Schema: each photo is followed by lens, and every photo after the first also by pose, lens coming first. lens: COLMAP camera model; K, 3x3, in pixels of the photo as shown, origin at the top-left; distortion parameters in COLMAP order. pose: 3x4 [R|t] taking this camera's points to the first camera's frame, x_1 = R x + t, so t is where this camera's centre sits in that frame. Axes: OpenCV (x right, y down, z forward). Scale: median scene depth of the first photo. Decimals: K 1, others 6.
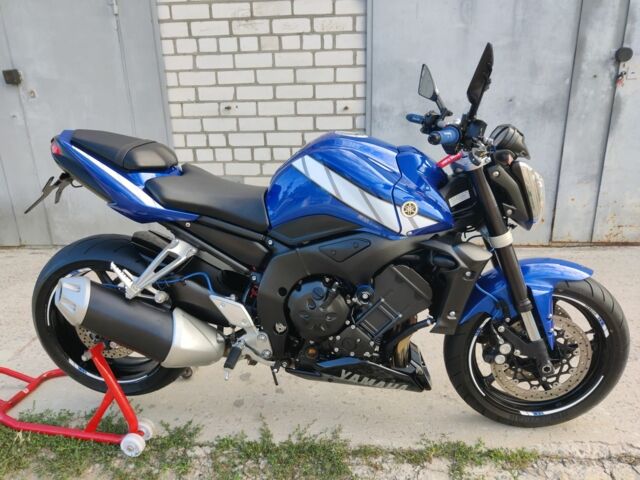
lens RADIAL K [[490.1, 0, 325.2], [0, 490.1, 244.4], [0, 0, 1]] dist [-0.000783, -0.010910]
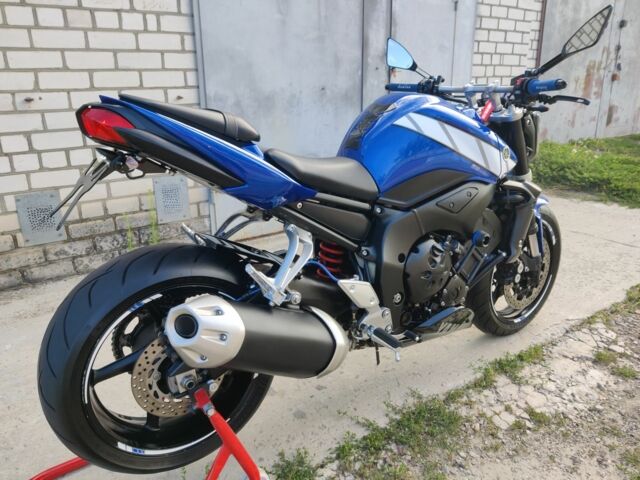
lens RADIAL K [[490.1, 0, 317.0], [0, 490.1, 244.4], [0, 0, 1]] dist [-0.000783, -0.010910]
pose [[0.773190, -0.189708, 0.605135, -0.732342], [0.204257, 0.977856, 0.045572, -0.006049], [-0.600380, 0.088368, 0.794818, 0.310348]]
